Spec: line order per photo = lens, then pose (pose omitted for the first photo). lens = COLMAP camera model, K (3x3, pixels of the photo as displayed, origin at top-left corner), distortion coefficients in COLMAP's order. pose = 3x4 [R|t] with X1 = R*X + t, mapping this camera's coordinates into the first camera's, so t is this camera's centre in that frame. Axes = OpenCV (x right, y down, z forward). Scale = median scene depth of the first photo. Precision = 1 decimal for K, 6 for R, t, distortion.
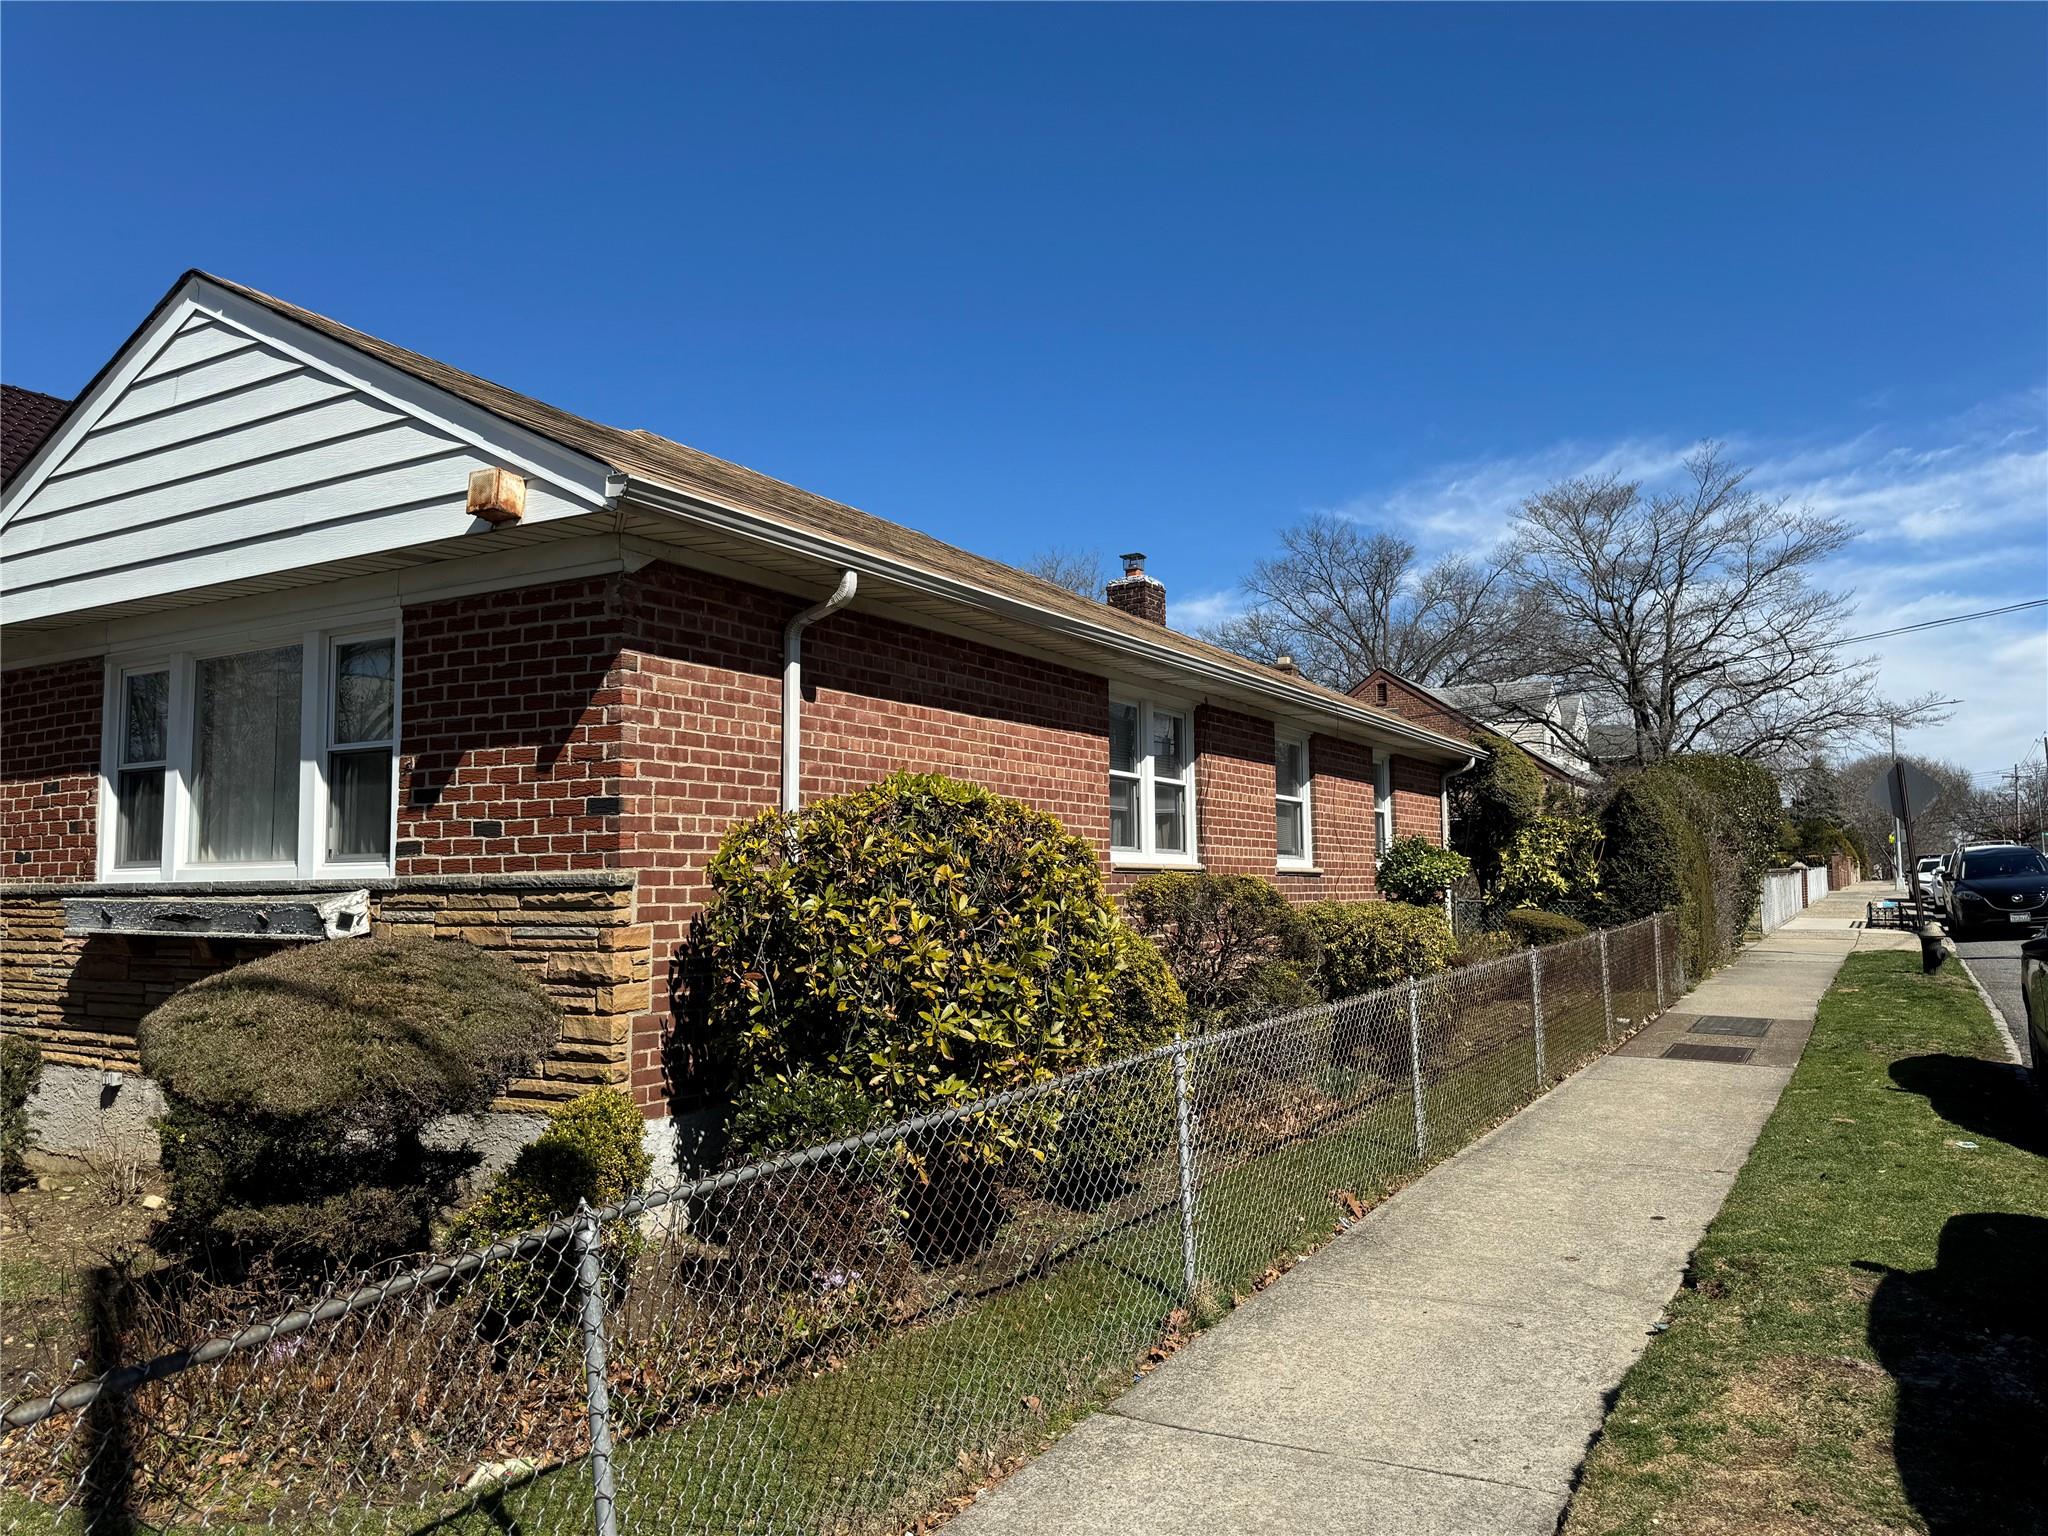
lens RADIAL K [[1433.5, 0, 1027.8], [0, 1433.5, 770.4], [0, 0, 1]] dist [0.132922, -0.225517]
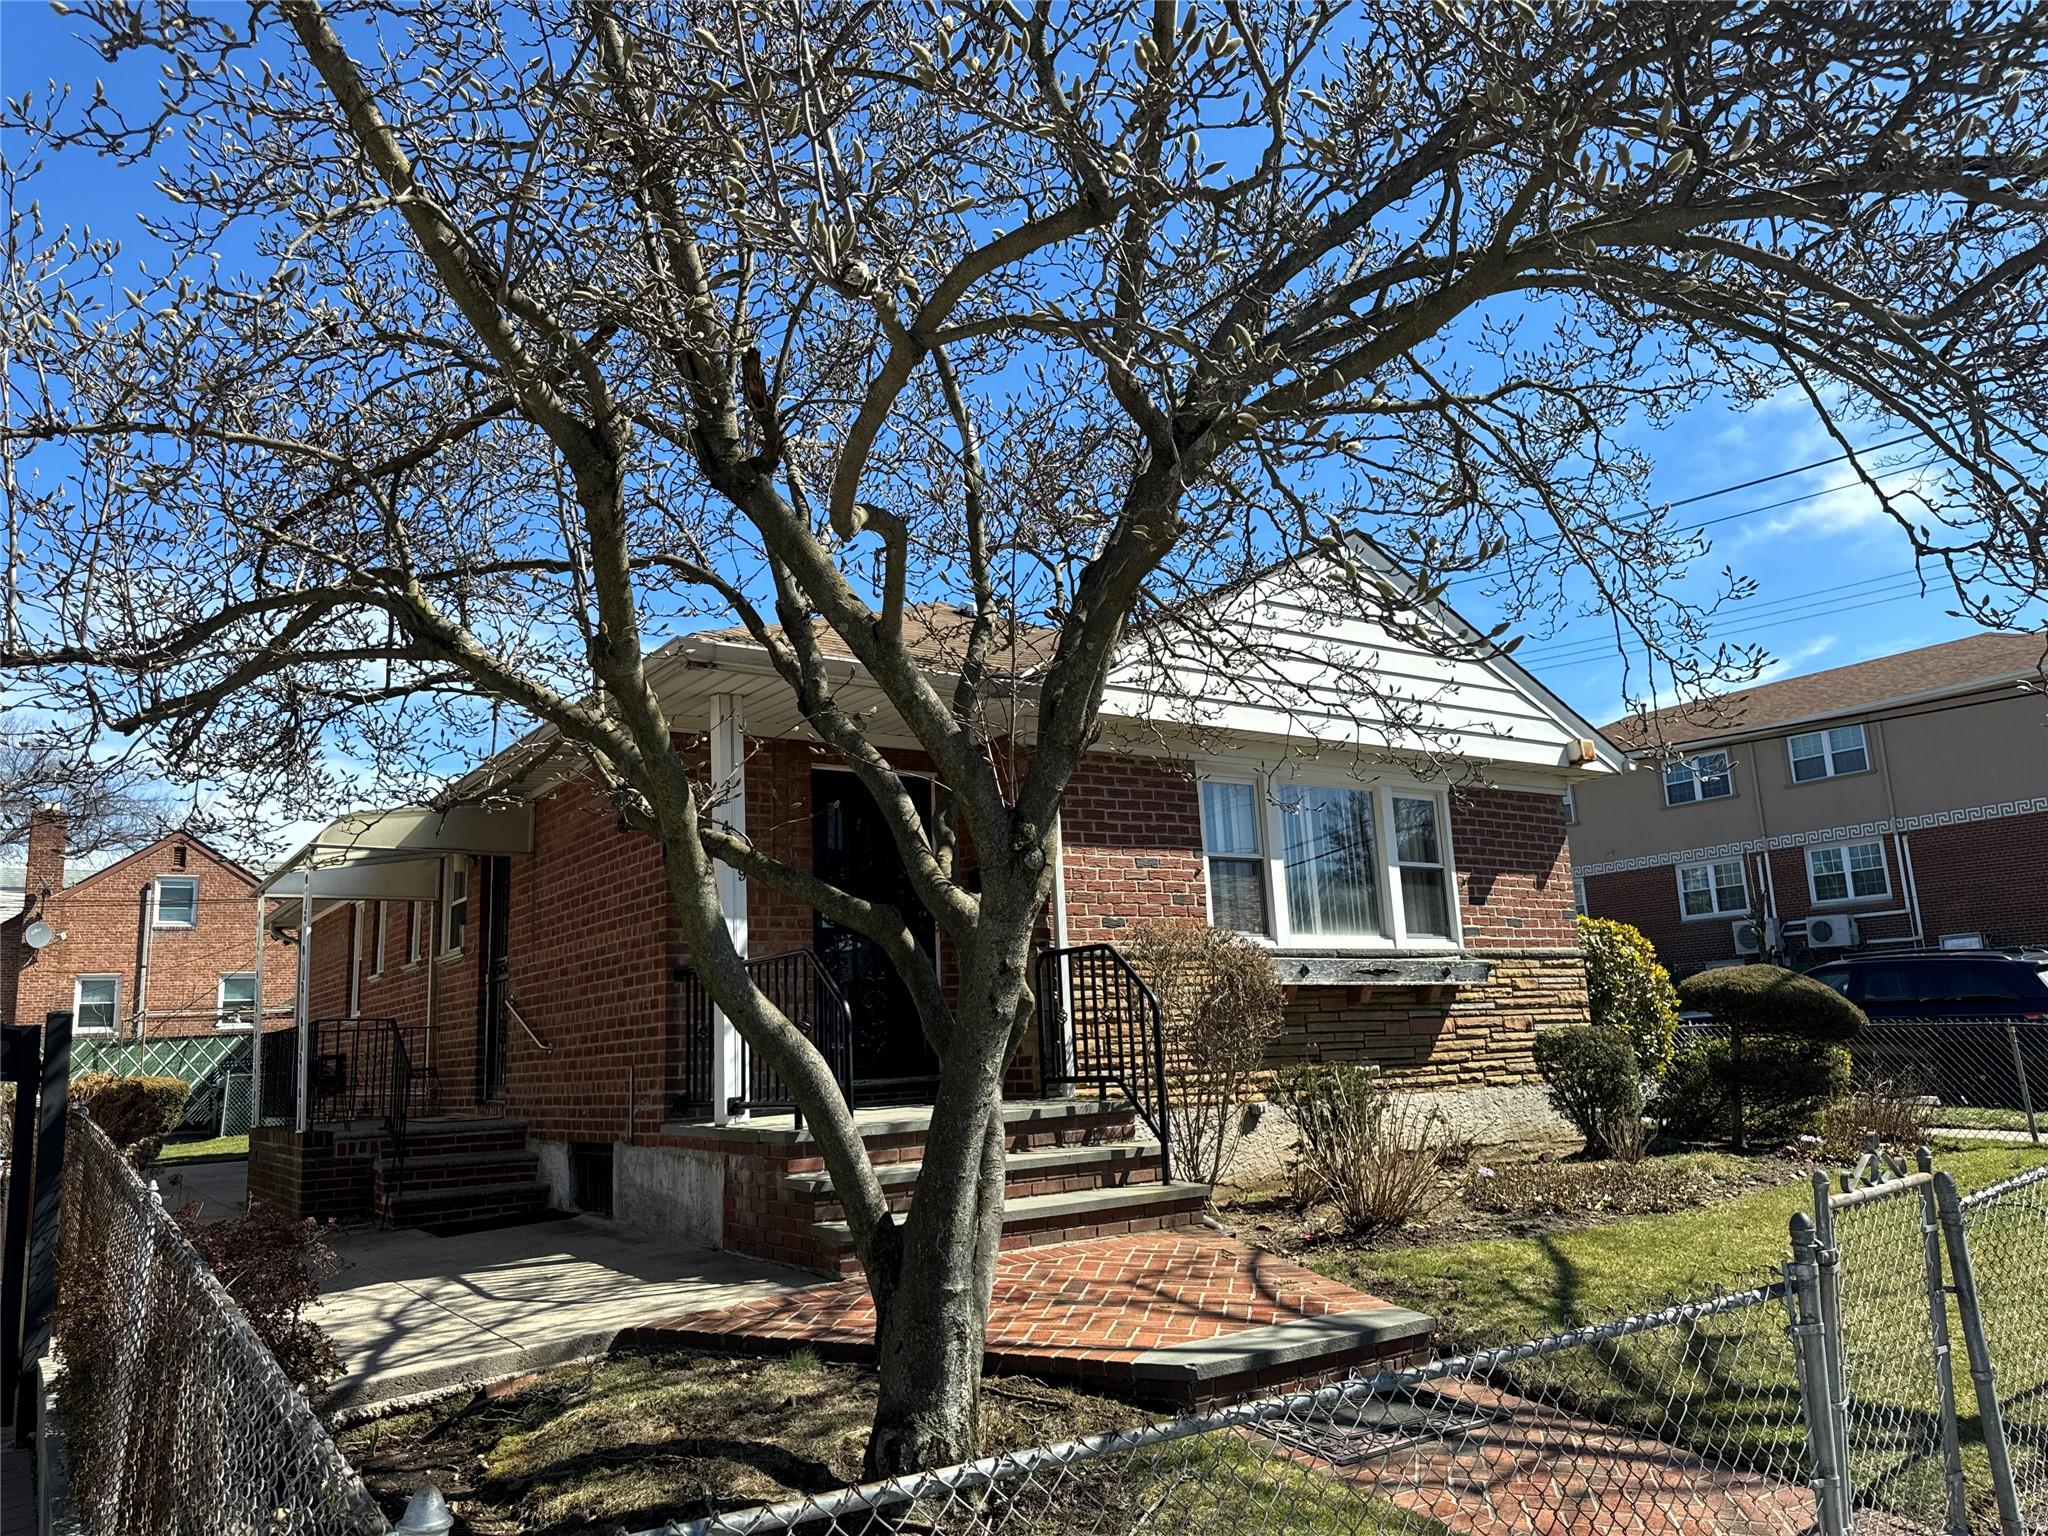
lens RADIAL K [[1433.5, 0, 1027.8], [0, 1433.5, 770.4], [0, 0, 1]] dist [0.132922, -0.225517]
pose [[0.410551, 0.159354, 0.897805, -2.127642], [-0.034562, 0.986623, -0.159314, 0.151867], [-0.911182, 0.034377, 0.410566, 0.768217]]
